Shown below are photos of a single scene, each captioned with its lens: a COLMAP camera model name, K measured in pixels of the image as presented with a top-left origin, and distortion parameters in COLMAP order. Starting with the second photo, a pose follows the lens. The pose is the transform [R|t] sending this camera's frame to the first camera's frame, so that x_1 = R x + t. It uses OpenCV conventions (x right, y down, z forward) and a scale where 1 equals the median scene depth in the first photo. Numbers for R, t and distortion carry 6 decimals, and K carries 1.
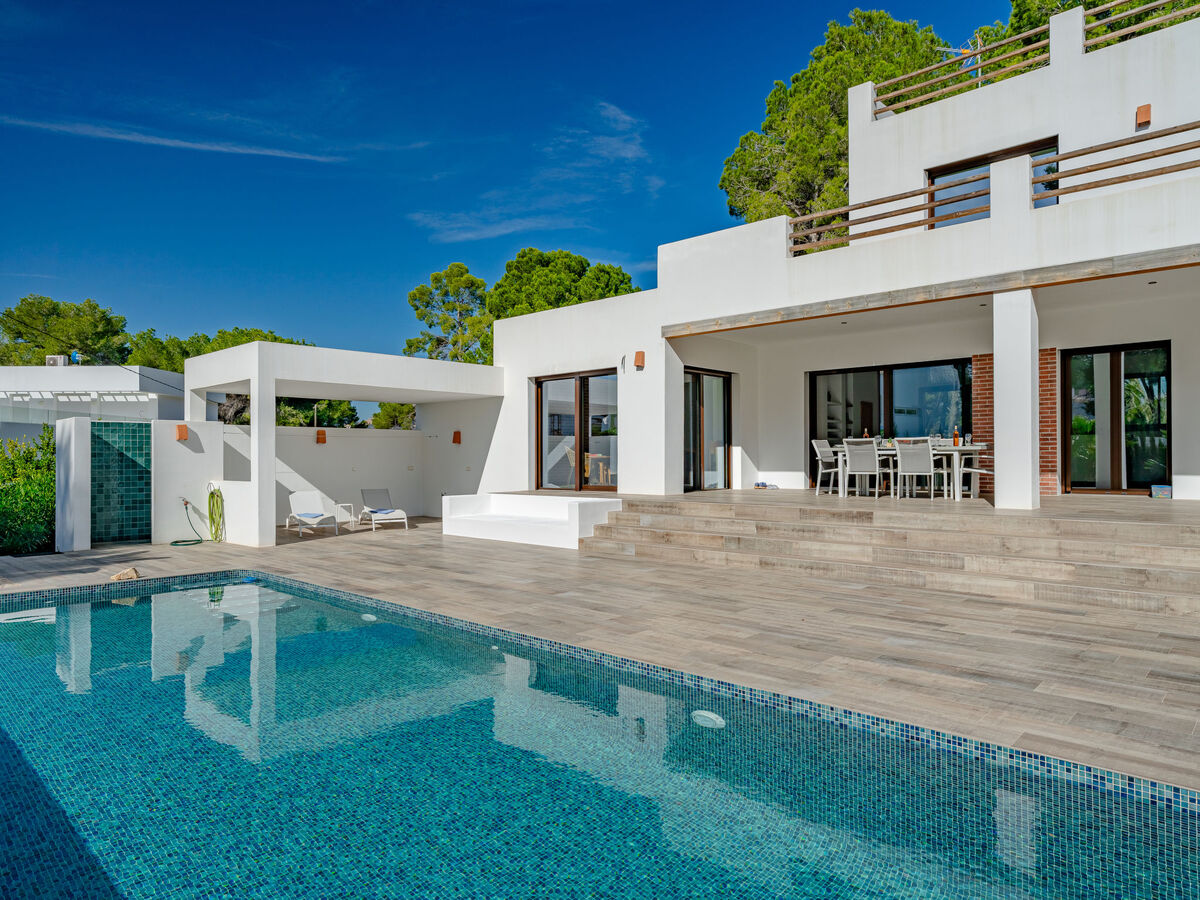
lens RADIAL K [[751.4, 0, 606.5], [0, 751.4, 453.9], [0, 0, 1]] dist [-0.004904, 0.002004]
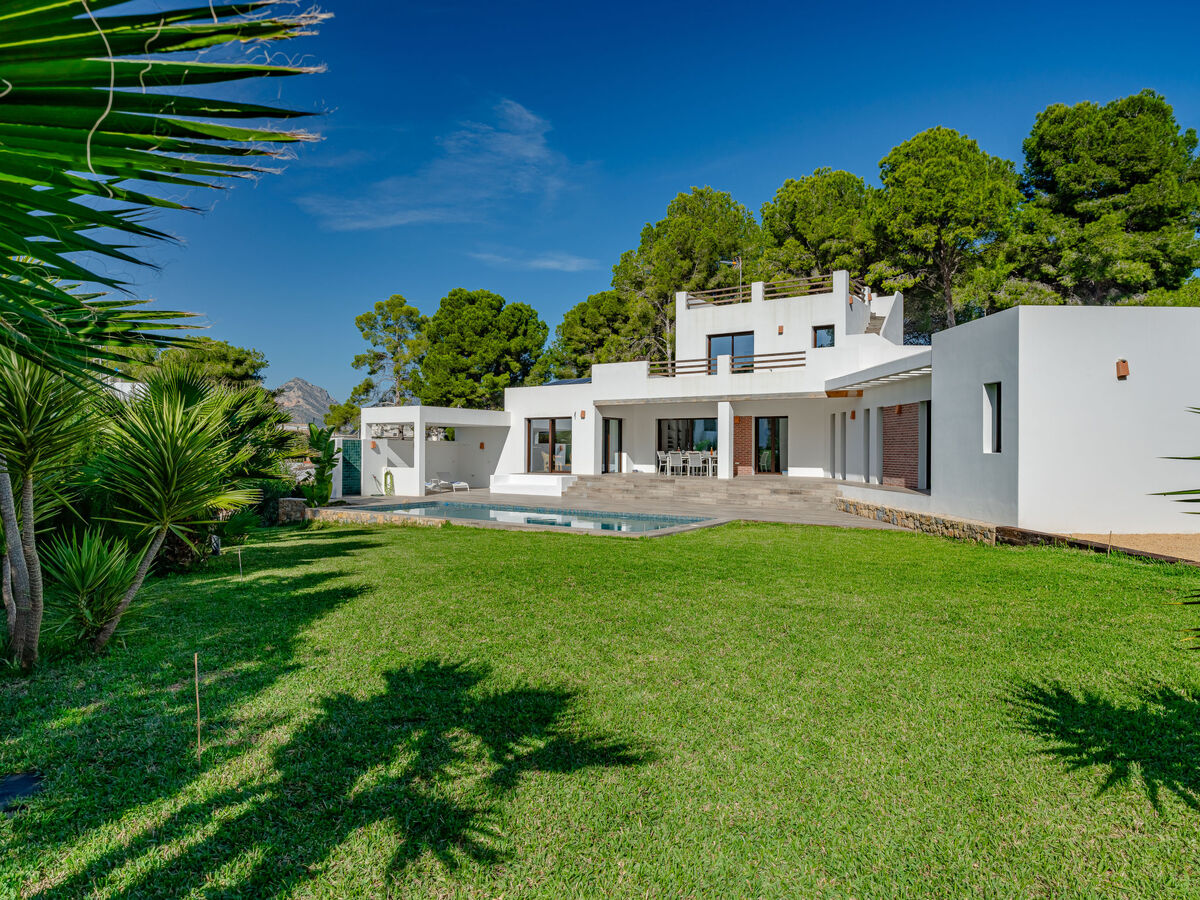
lens RADIAL K [[722.4, 0, 600.0], [0, 722.4, 450.0], [0, 0, 1]] dist [-0.003773, 0.005651]
pose [[0.987663, 0.010045, 0.156270, -0.238760], [-0.011005, 0.999926, 0.005280, -0.030571], [-0.156205, -0.006935, 0.987700, -1.125503]]
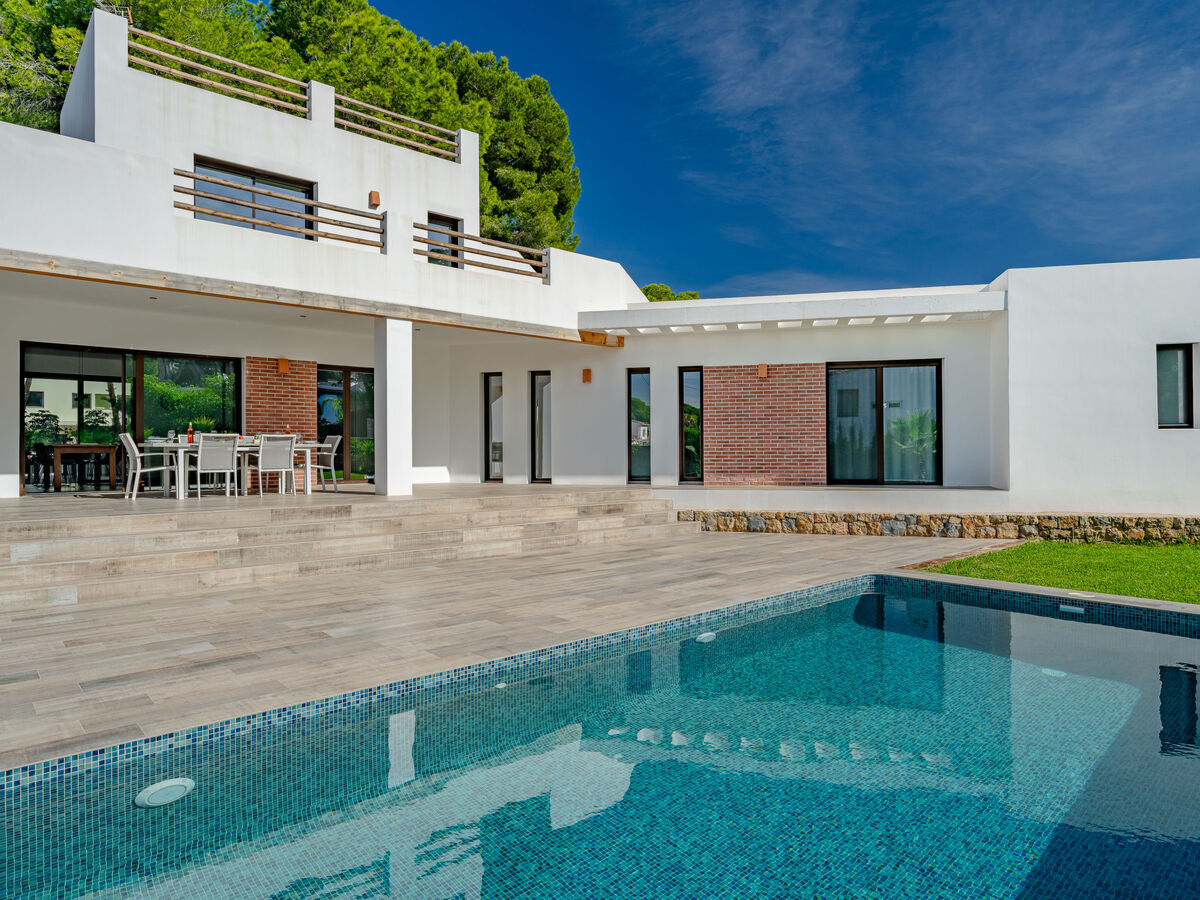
lens RADIAL K [[733.2, 0, 600.0], [0, 733.2, 450.0], [0, 0, 1]] dist [-0.006103, 0.002960]
pose [[0.093371, 0.007520, 0.995603, -0.440209], [-0.001725, 0.999971, -0.007391, 0.004572], [-0.995630, -0.001027, 0.093381, 0.385923]]
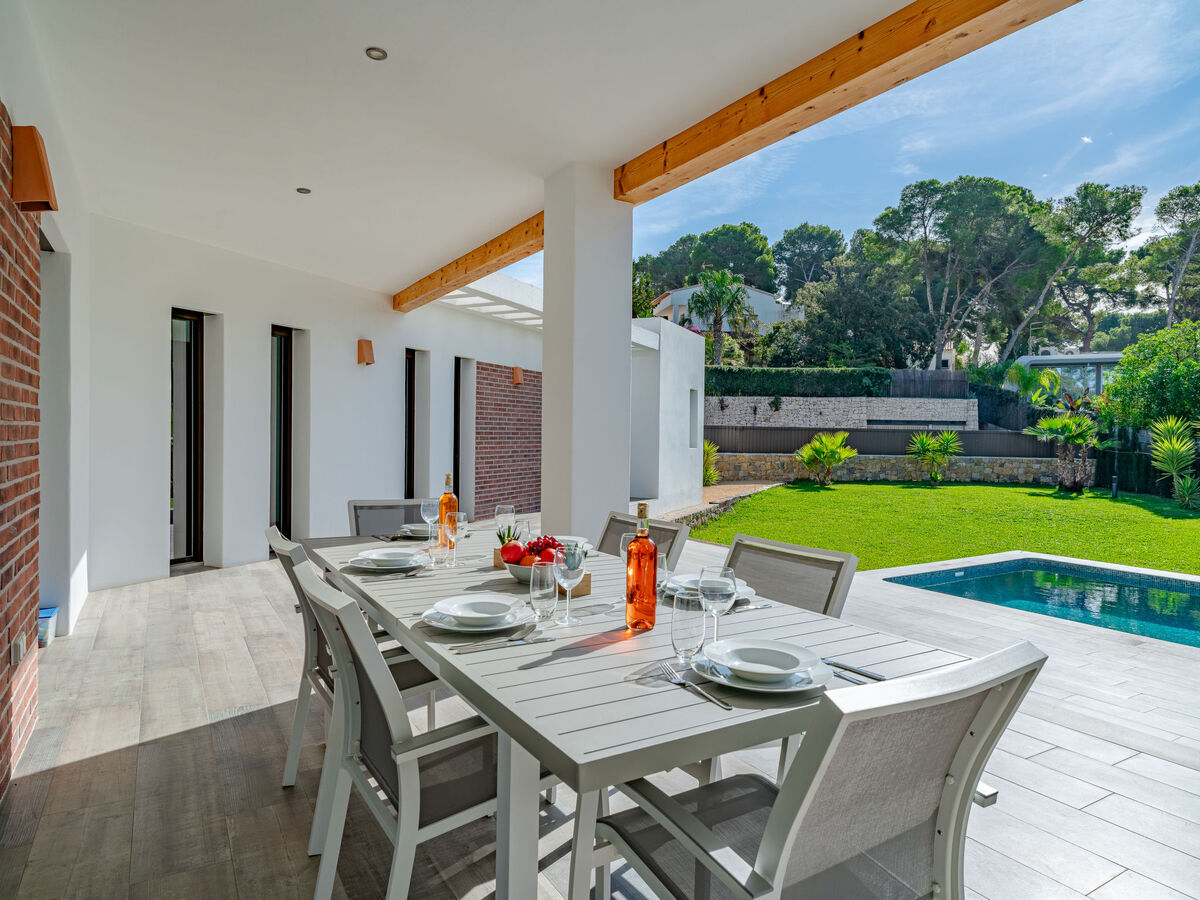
lens RADIAL K [[720.9, 0, 585.0], [0, 720.9, 446.4], [0, 0, 1]] dist [-0.006014, 0.002145]
pose [[-0.957240, -0.011874, 0.289051, 0.288554], [-0.008740, 0.999888, 0.012131, -0.043419], [-0.289163, 0.009086, -0.957237, 1.032768]]
